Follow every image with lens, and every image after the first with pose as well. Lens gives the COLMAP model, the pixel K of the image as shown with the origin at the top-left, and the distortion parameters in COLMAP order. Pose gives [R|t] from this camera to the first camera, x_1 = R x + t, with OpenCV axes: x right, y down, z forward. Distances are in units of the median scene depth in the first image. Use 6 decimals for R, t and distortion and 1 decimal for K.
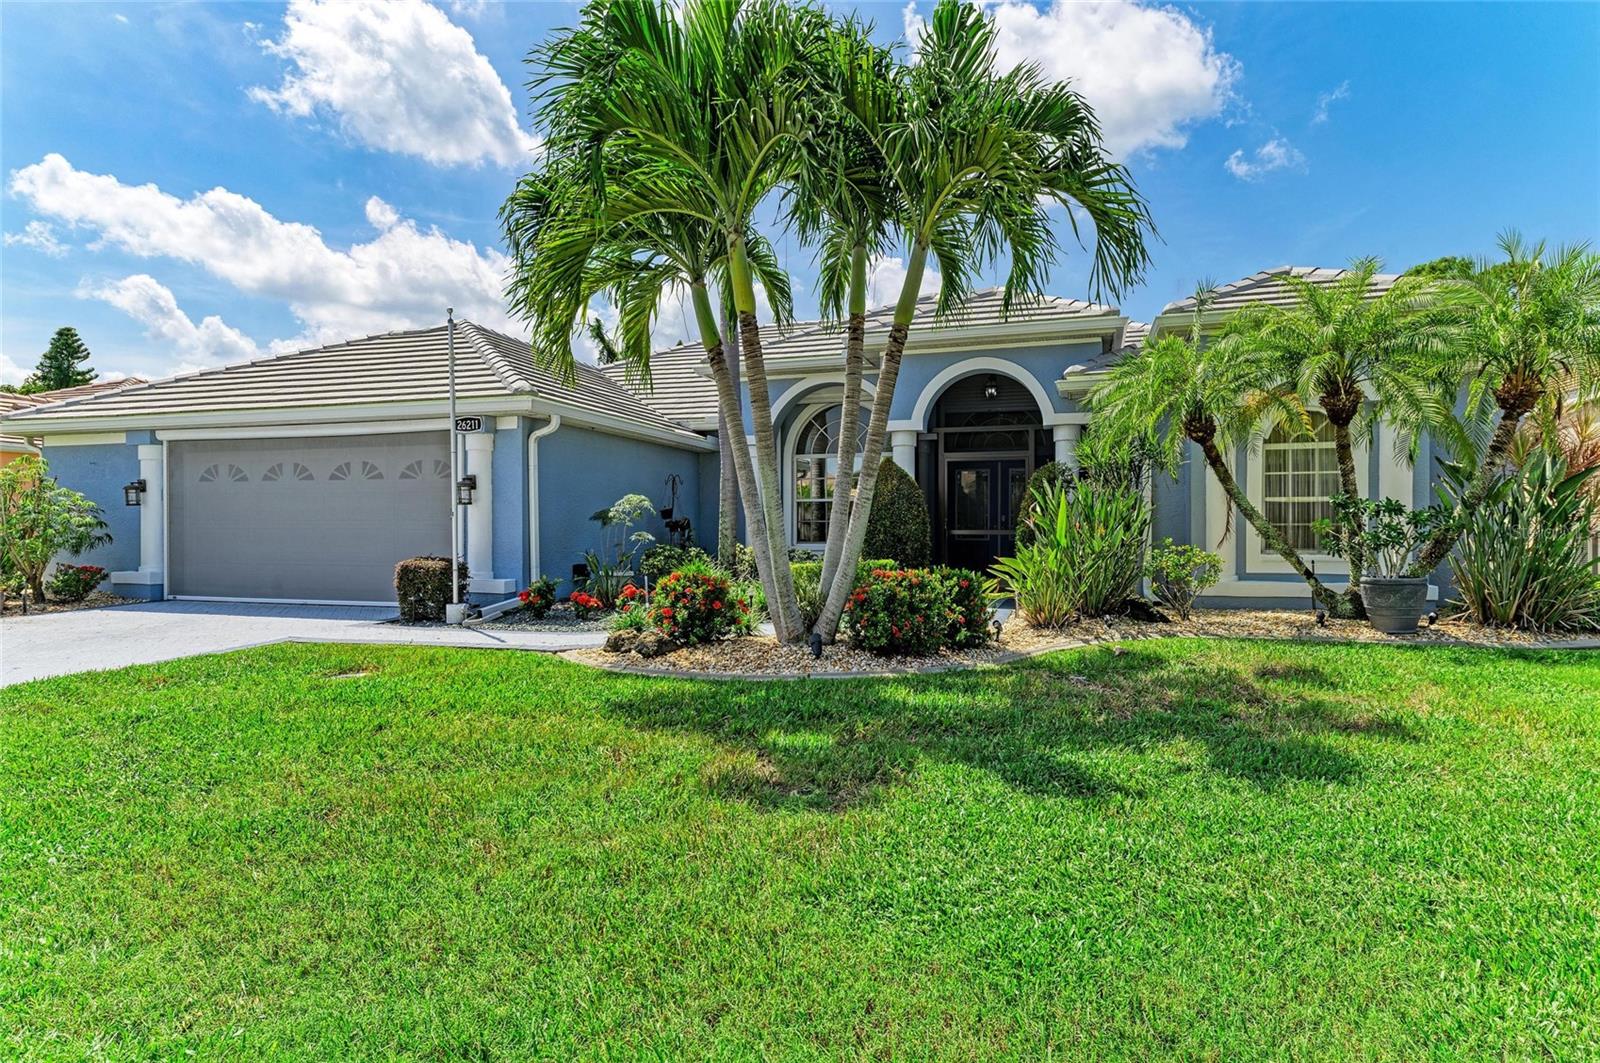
lens RADIAL K [[898.6, 0, 800.0], [0, 898.6, 531.5], [0, 0, 1]] dist [0.023899, 0.000658]
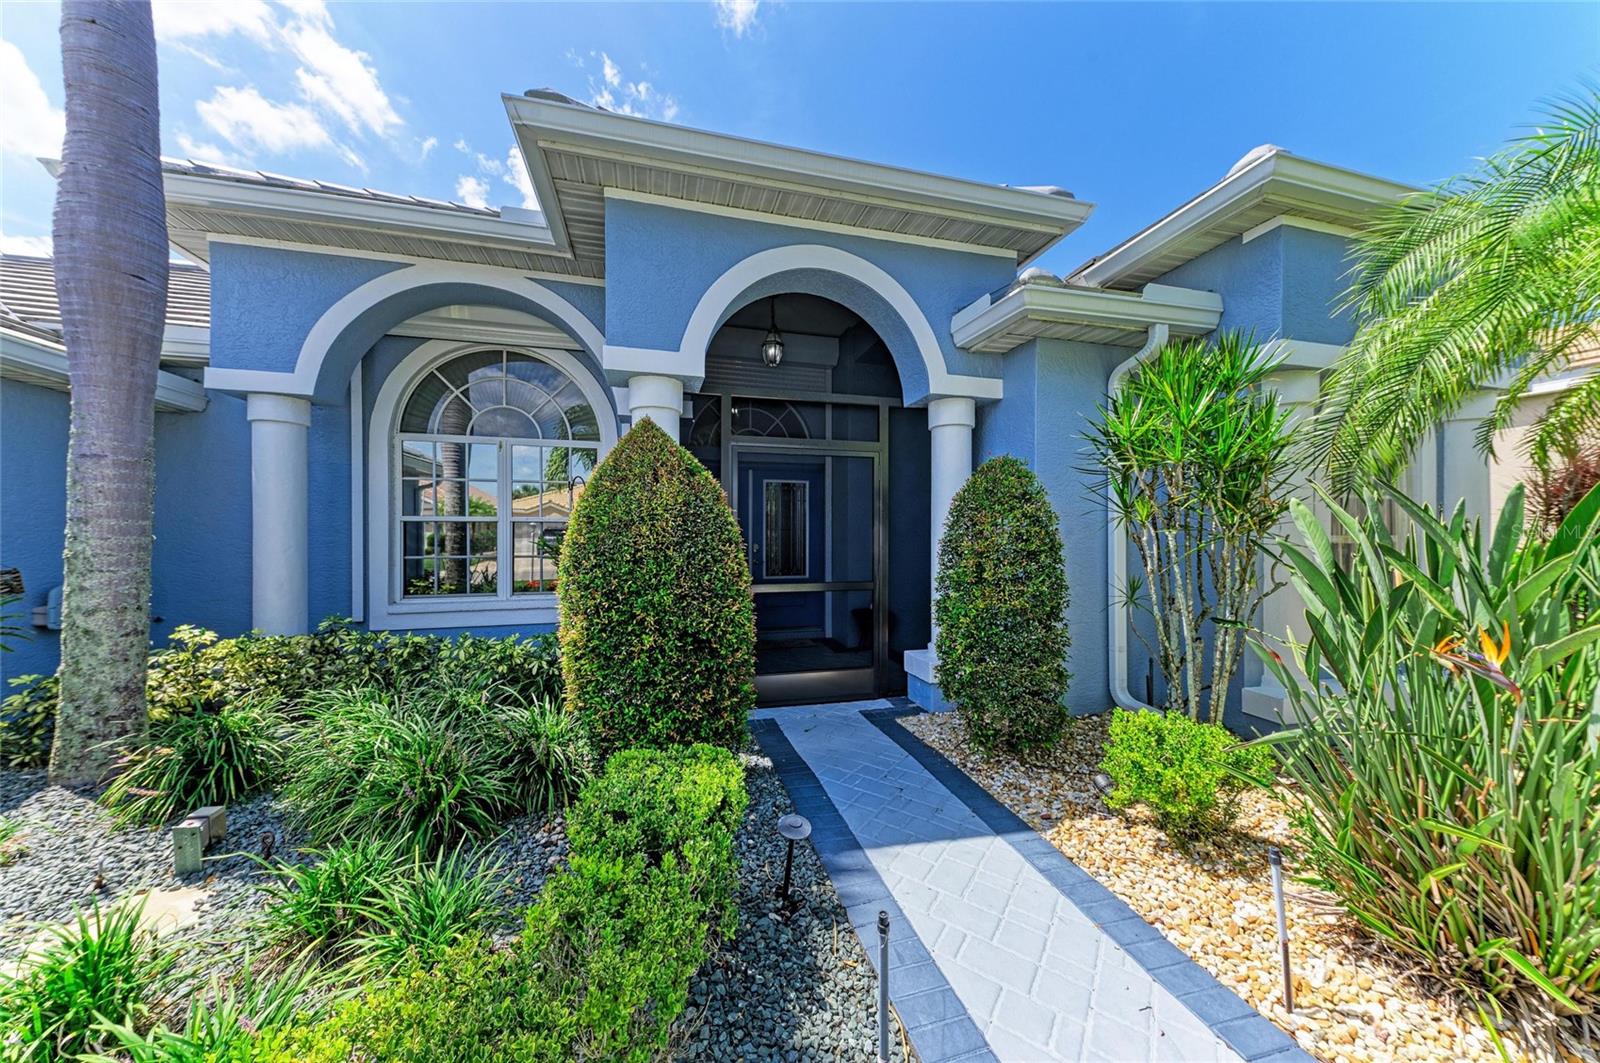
lens RADIAL K [[533.5, 0, 800.0], [0, 533.5, 531.5], [0, 0, 1]] dist [0.000217, 0.000005]
pose [[0.841793, -0.002767, 0.539794, 0.028703], [0.001341, 0.999994, 0.003034, -0.035338], [-0.539799, -0.001831, 0.841792, 0.770970]]
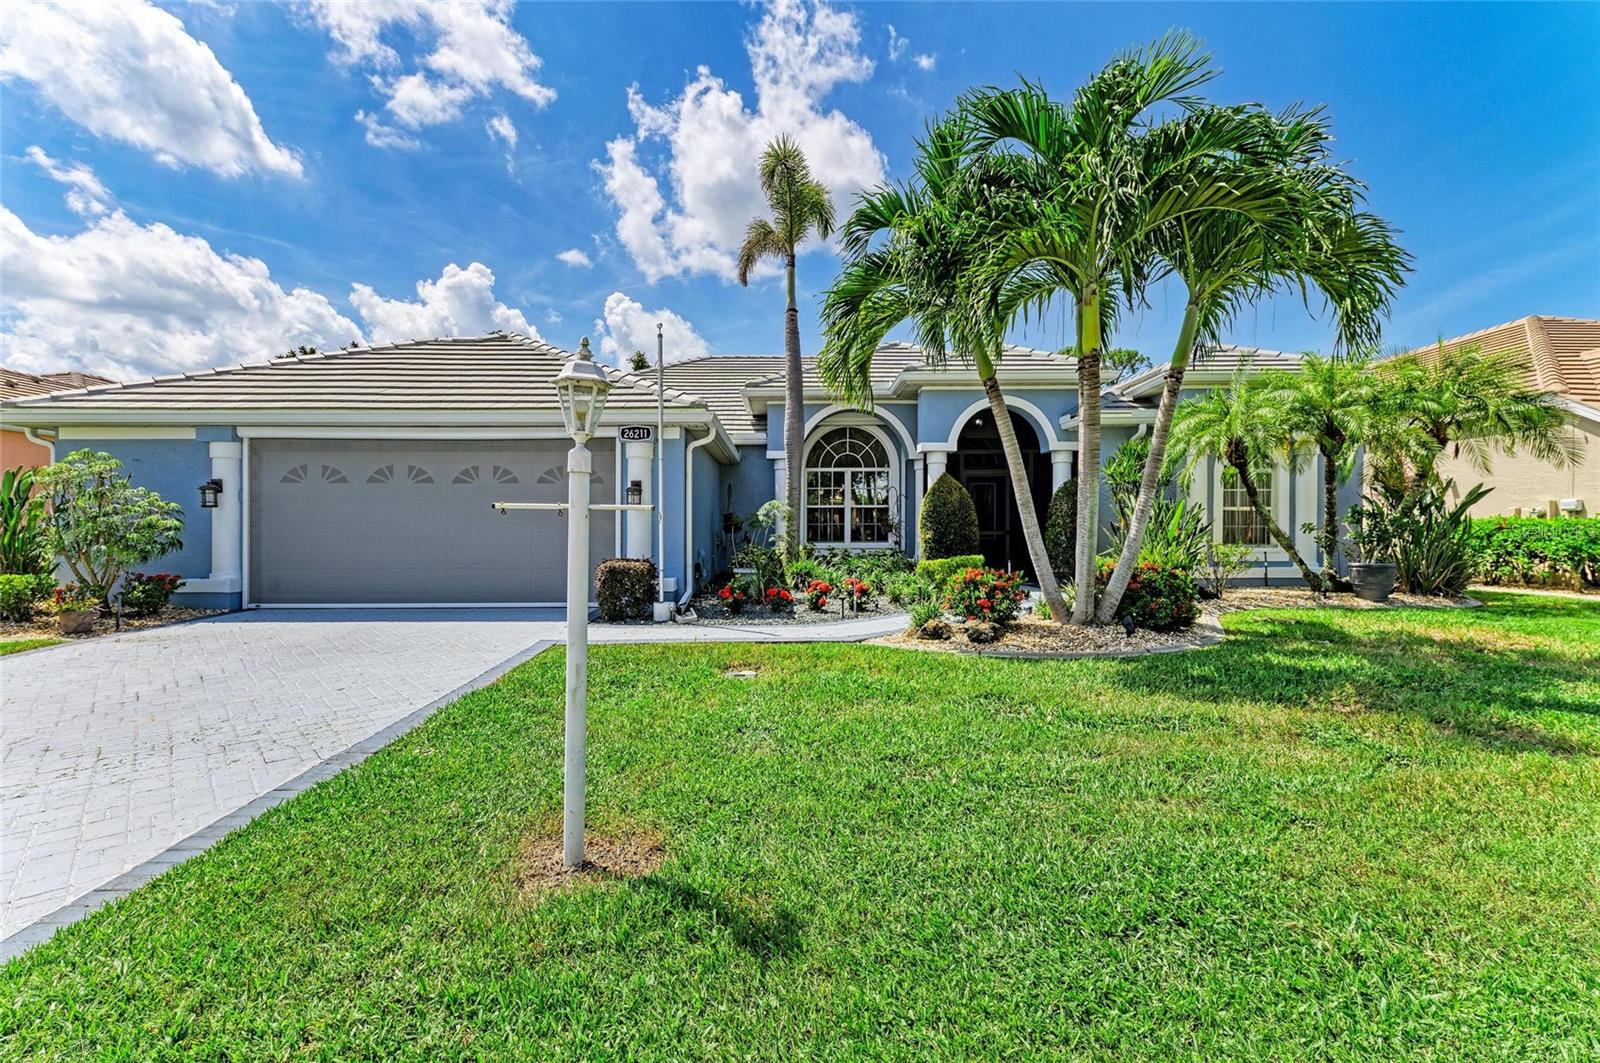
lens RADIAL K [[747.8, 0, 800.0], [0, 747.8, 531.5], [0, 0, 1]] dist [0.025103, 0.000185]
pose [[0.951637, -0.002547, 0.307215, -0.399285], [0.003806, 0.999987, -0.003500, 0.000695], [-0.307202, 0.004500, 0.951634, 0.088964]]
